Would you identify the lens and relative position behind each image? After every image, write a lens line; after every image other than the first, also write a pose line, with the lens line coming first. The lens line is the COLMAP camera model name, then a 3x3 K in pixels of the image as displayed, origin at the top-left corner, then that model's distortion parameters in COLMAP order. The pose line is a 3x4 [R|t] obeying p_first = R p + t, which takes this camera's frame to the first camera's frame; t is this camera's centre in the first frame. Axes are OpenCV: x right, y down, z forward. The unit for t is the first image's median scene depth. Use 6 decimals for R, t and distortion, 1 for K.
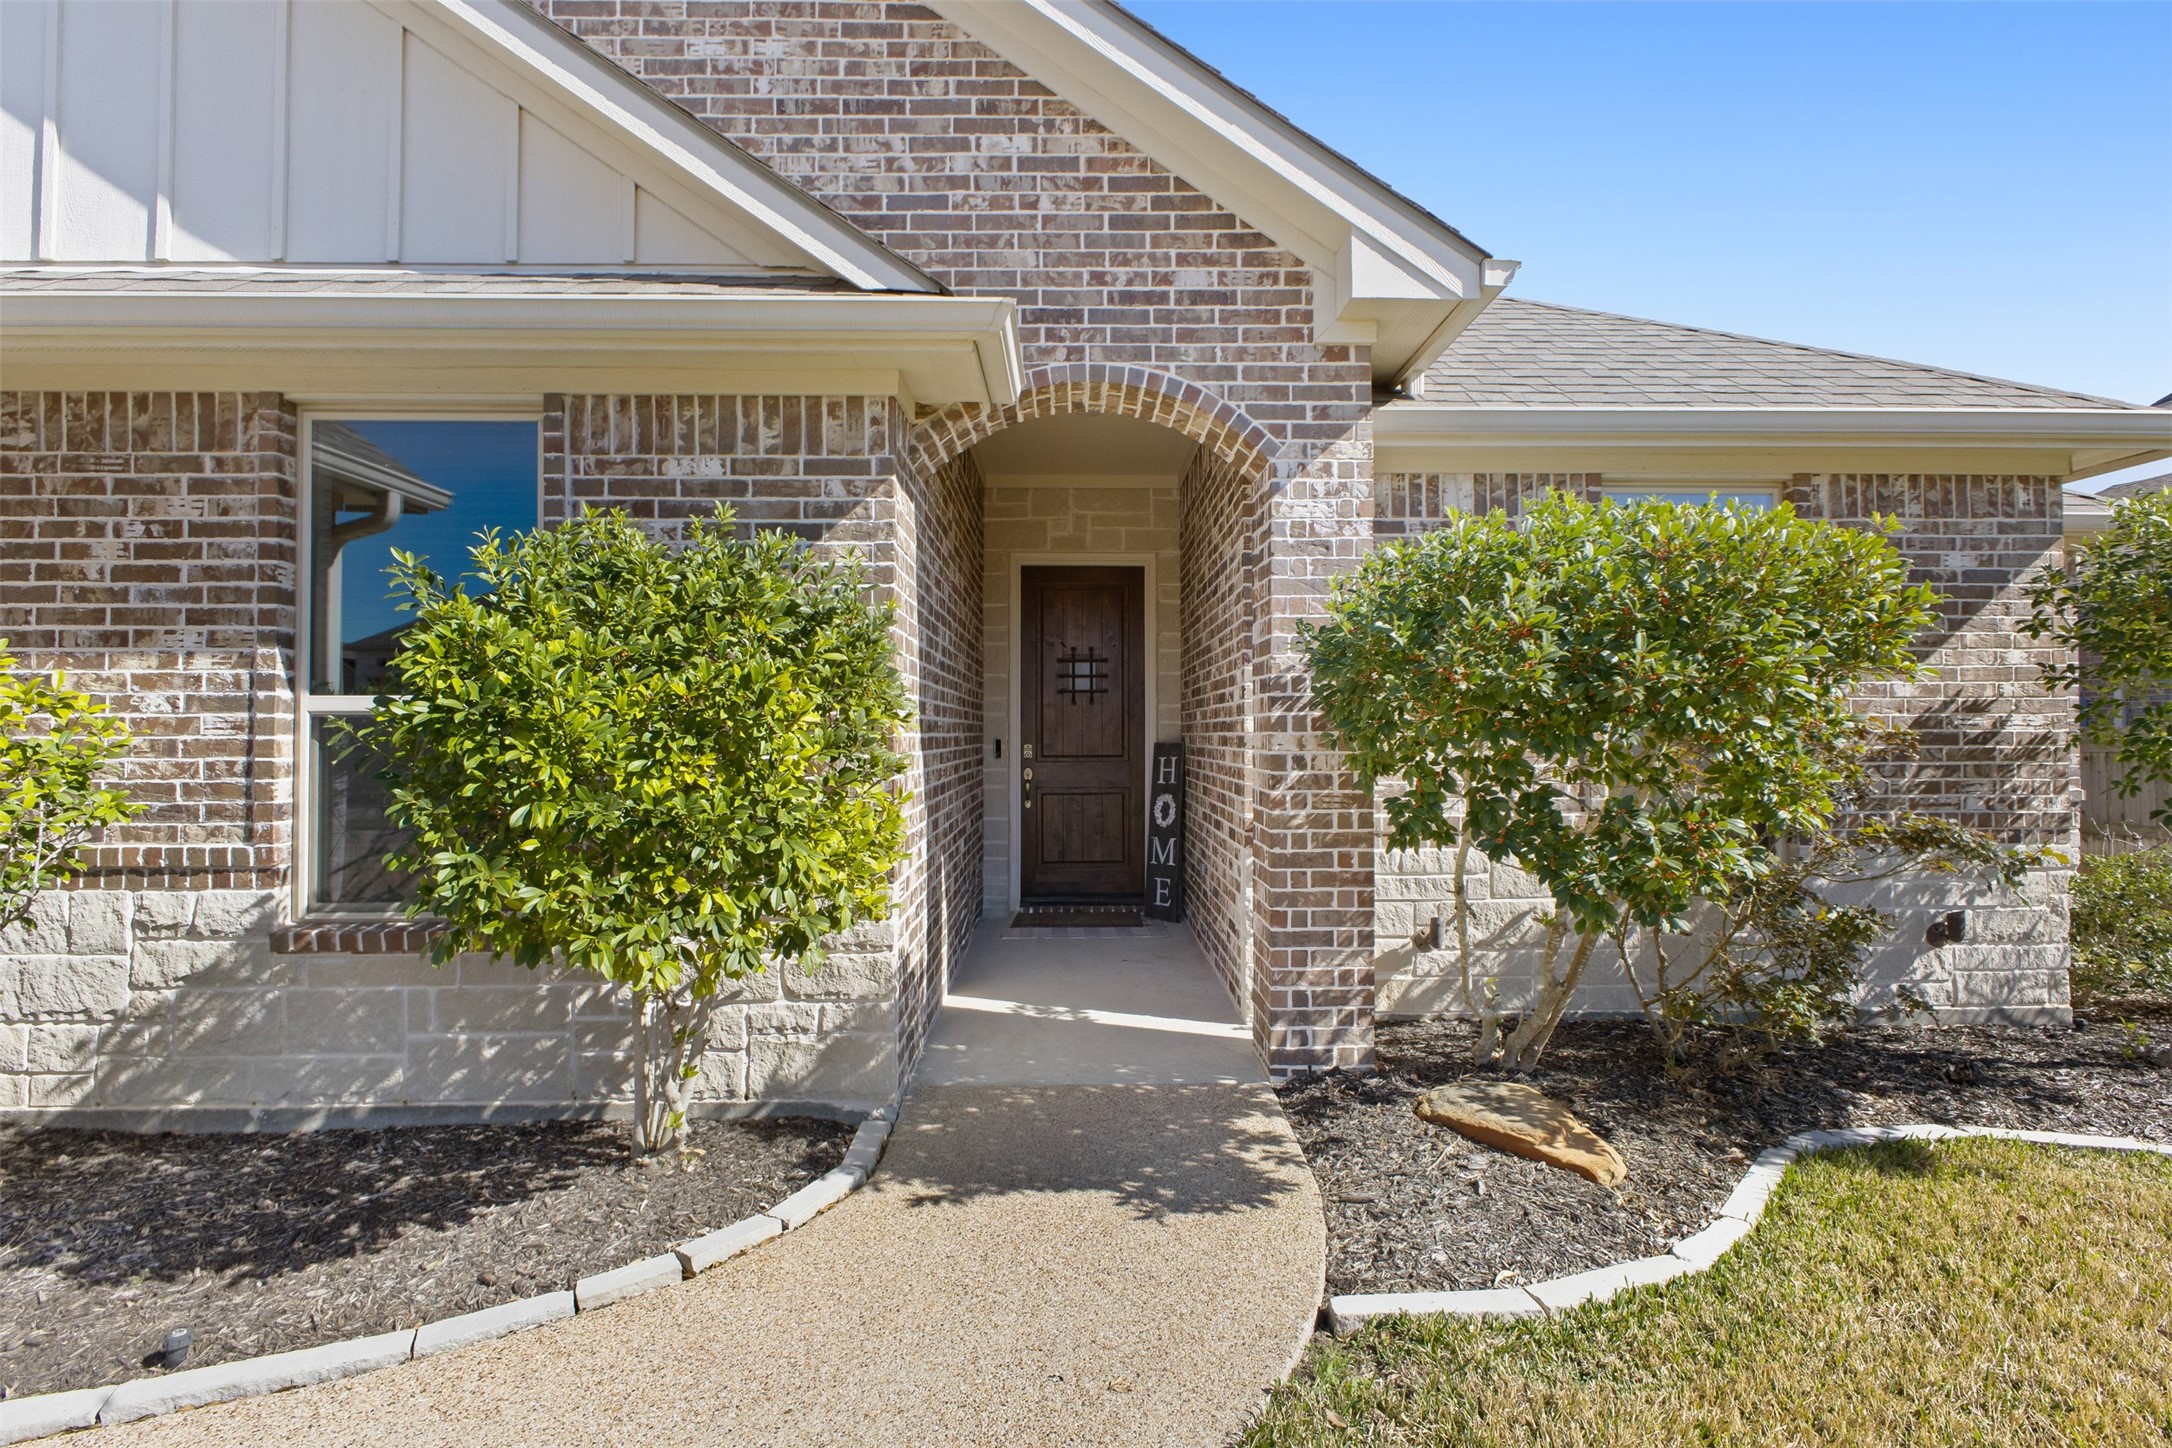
lens RADIAL K [[1006.7, 0, 1090.0], [0, 1006.7, 725.1], [0, 0, 1]] dist [-0.002221, -0.000302]
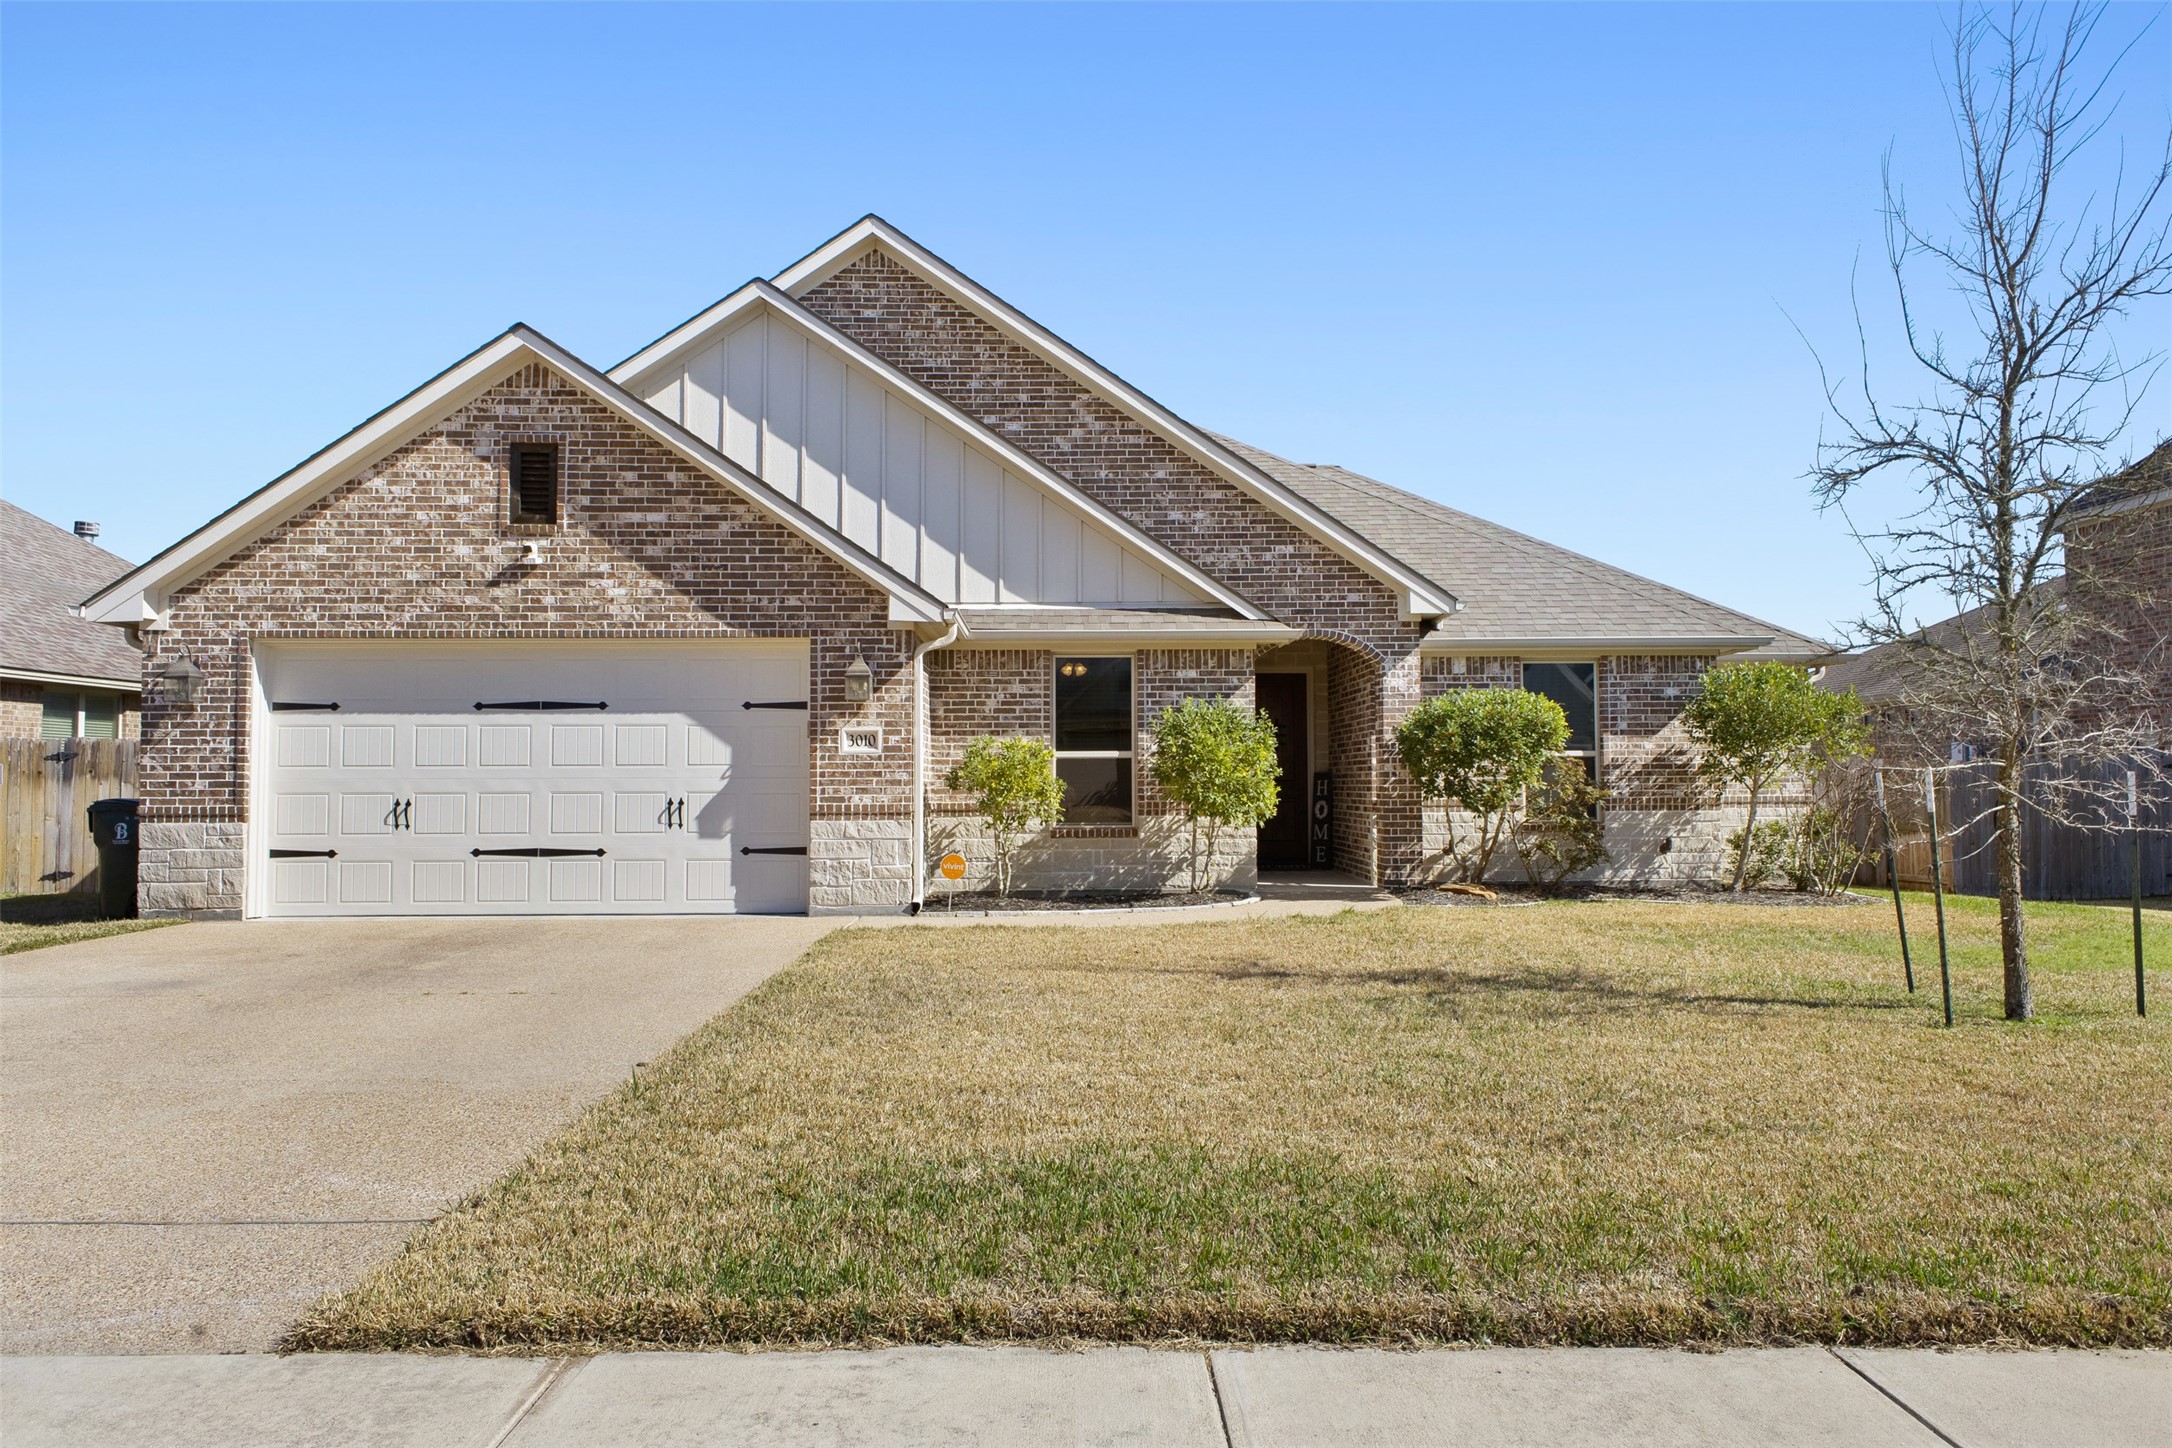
lens RADIAL K [[1424.6, 0, 1080.3], [0, 1424.6, 722.3], [0, 0, 1]] dist [0.005690, 0.000088]
pose [[0.999877, -0.003216, -0.015370, -0.585229], [0.002693, 0.999419, -0.033984, 0.025021], [0.015470, 0.033939, 0.999304, -2.889660]]
